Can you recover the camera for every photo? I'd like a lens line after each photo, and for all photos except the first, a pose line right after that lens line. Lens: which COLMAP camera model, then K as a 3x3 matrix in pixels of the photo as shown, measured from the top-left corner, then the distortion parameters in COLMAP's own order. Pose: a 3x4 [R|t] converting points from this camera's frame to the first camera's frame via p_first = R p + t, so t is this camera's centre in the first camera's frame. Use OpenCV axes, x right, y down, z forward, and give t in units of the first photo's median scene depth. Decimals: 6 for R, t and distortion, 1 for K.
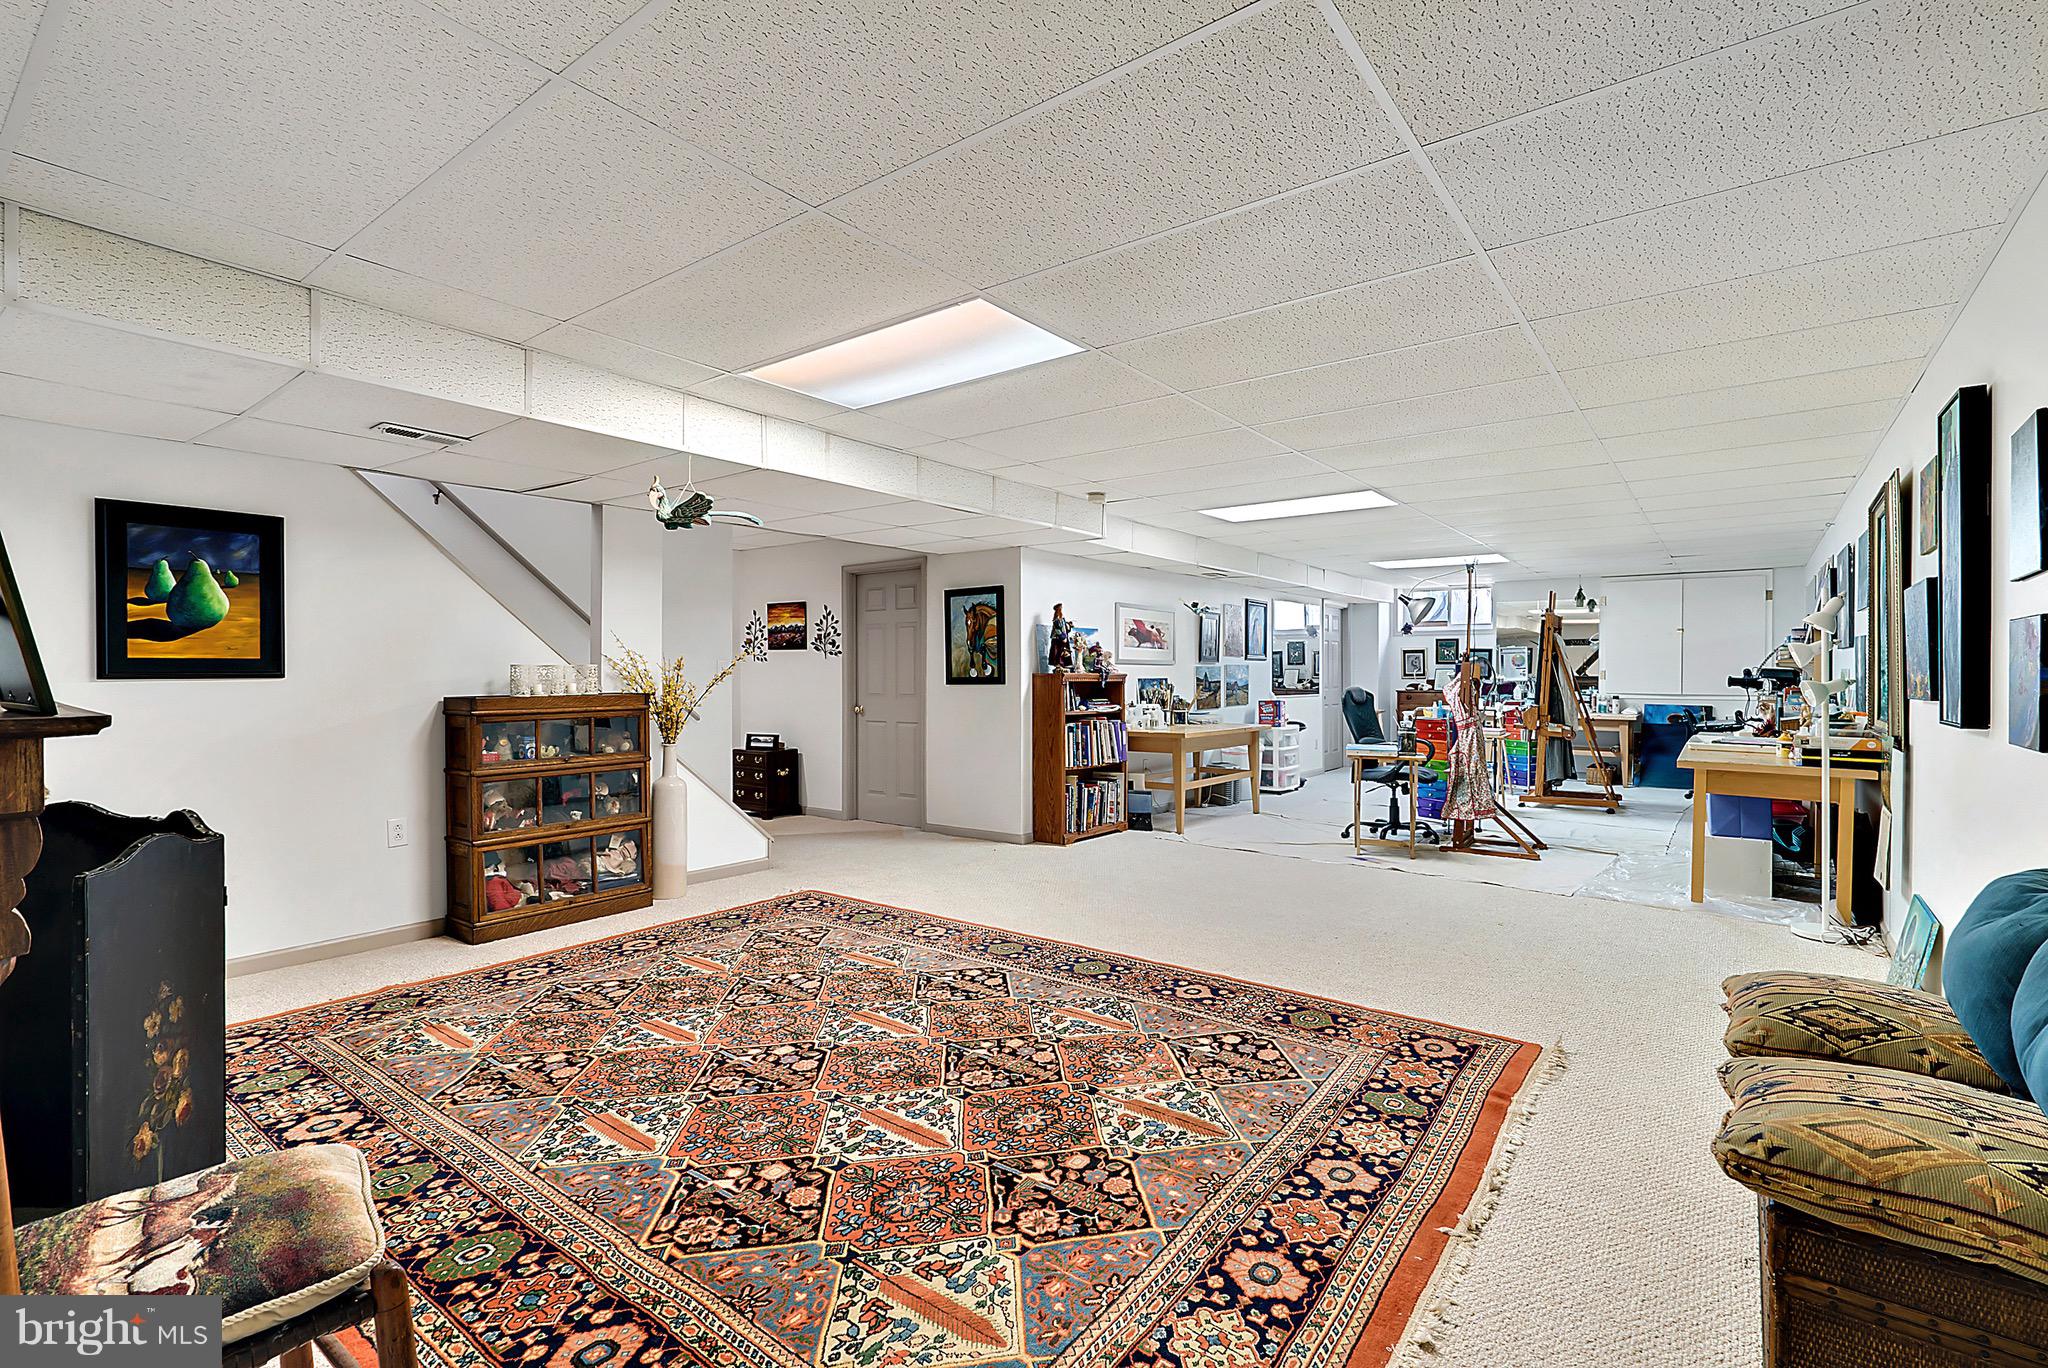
lens RADIAL K [[944.4, 0, 1026.9], [0, 944.4, 669.9], [0, 0, 1]] dist [-0.005826, 0.000702]
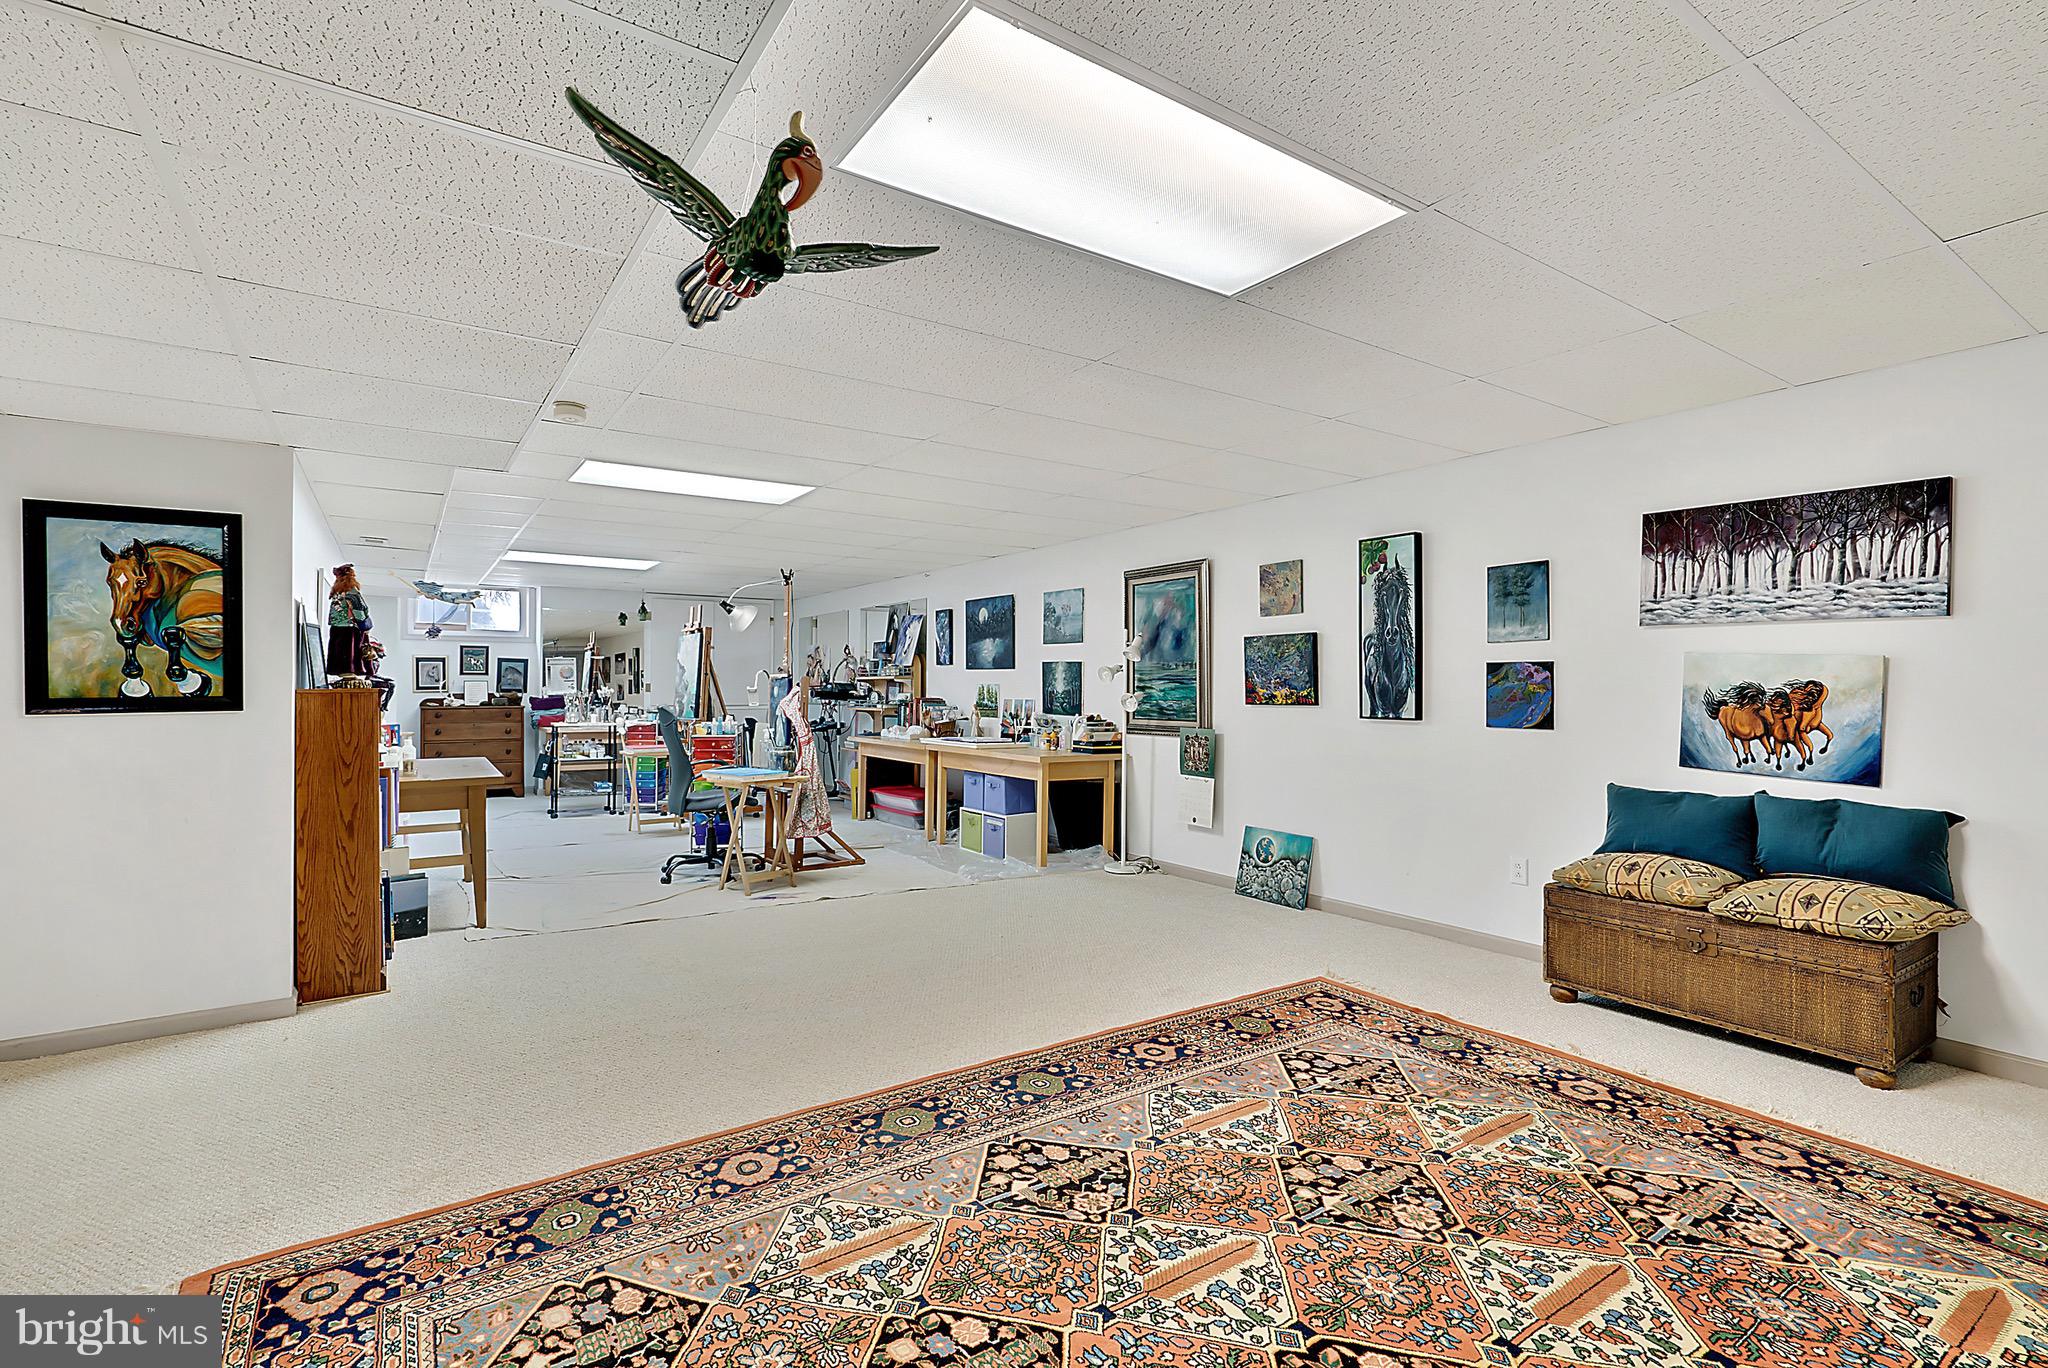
lens RADIAL K [[944.4, 0, 1026.9], [0, 944.4, 669.9], [0, 0, 1]] dist [-0.005826, 0.000702]
pose [[0.316630, 0.015322, 0.948425, -0.737639], [-0.003759, 0.999882, -0.014899, -0.001066], [-0.948542, 0.001152, 0.316650, 0.878106]]
